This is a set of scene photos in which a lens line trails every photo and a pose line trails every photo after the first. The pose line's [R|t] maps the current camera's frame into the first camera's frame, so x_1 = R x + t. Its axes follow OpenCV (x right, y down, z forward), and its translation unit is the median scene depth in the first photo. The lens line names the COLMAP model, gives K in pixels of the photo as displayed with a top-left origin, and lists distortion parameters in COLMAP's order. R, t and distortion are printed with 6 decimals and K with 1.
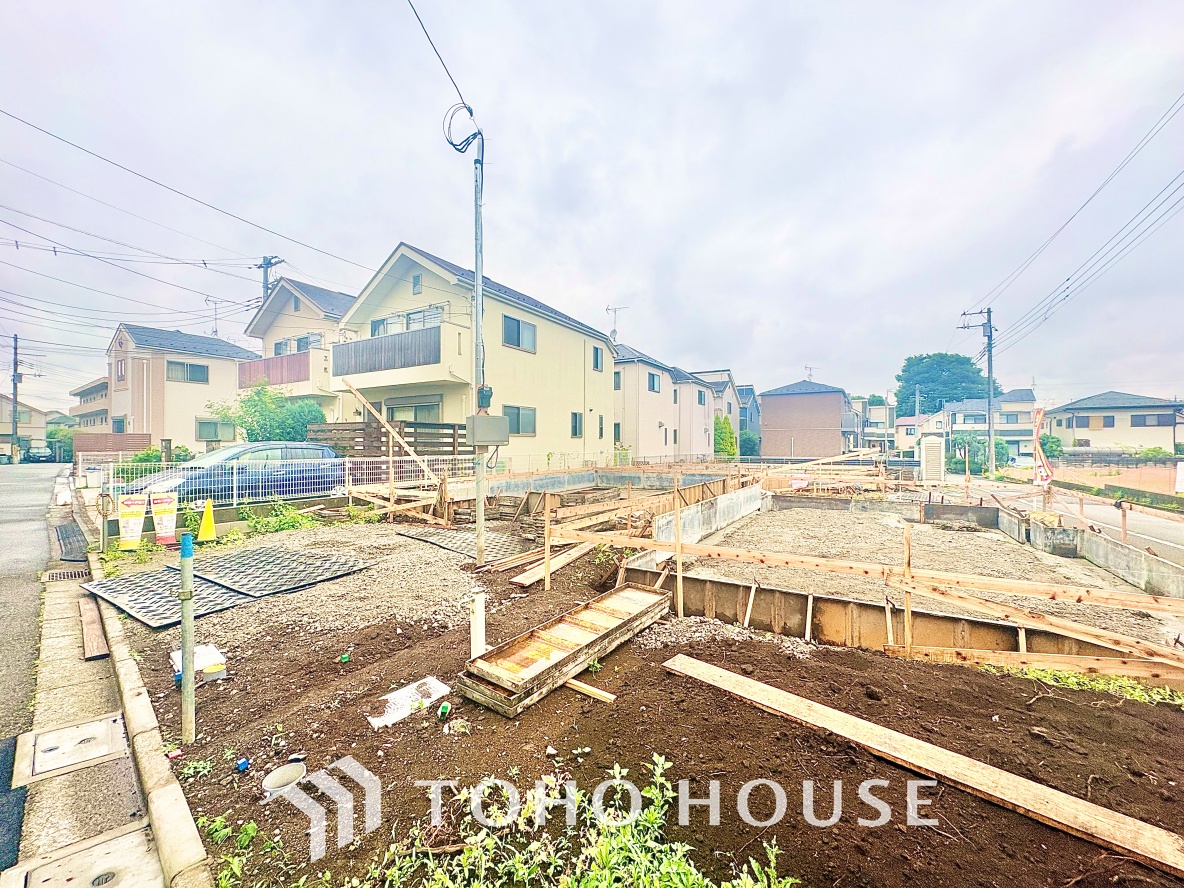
lens RADIAL K [[469.4, 0, 592.6], [0, 469.4, 444.9], [0, 0, 1]] dist [-0.001405, 0.000671]
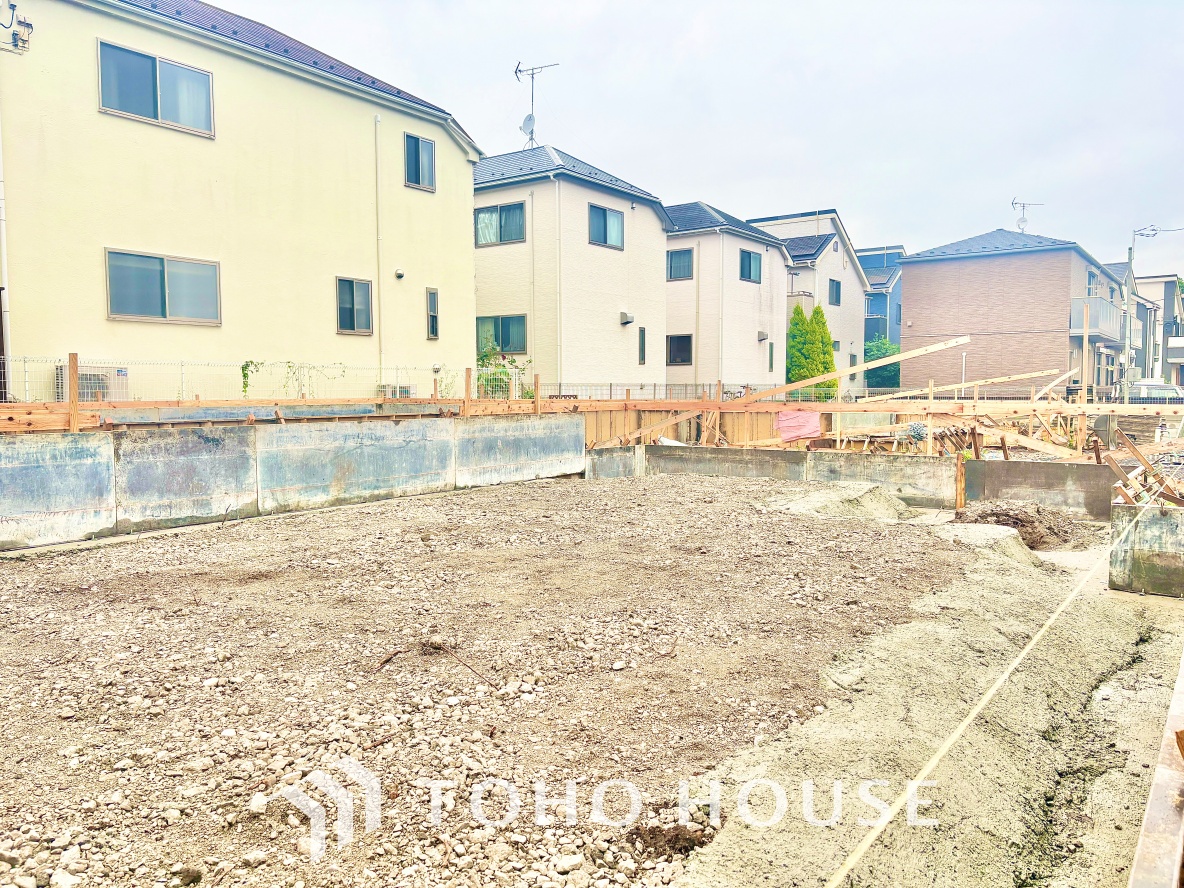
lens RADIAL K [[891.9, 0, 594.1], [0, 891.9, 447.4], [0, 0, 1]] dist [0.047241, -0.054846]
pose [[0.996320, 0.000739, -0.085713, 0.342736], [0.004857, 0.997870, 0.065057, 0.048679], [0.085578, -0.065234, 0.994194, 0.181294]]
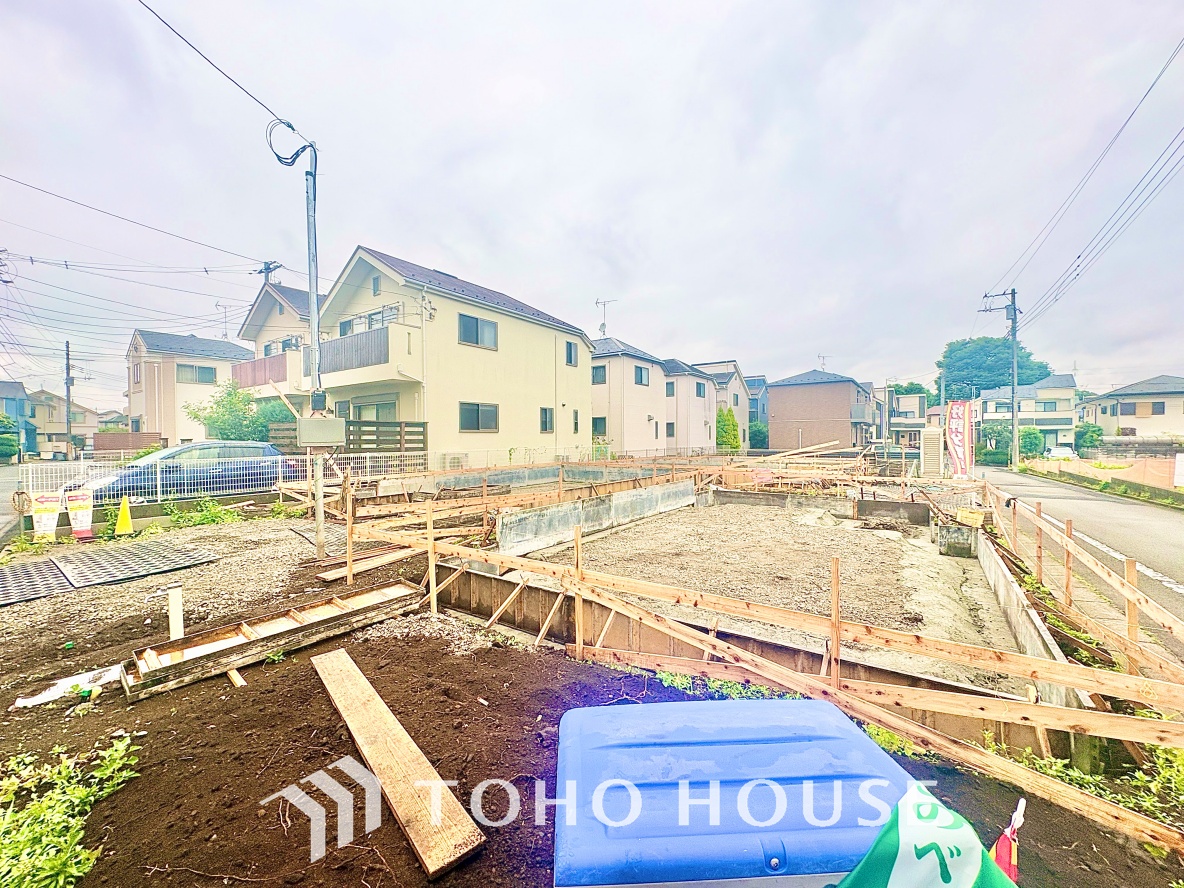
lens RADIAL K [[469.4, 0, 592.6], [0, 469.4, 445.8], [0, 0, 1]] dist [-0.001405, 0.000671]
pose [[0.997356, -0.007642, -0.072261, 0.171416], [0.008895, 0.999815, 0.017030, -0.004609], [0.072118, -0.017628, 0.997240, -0.000323]]
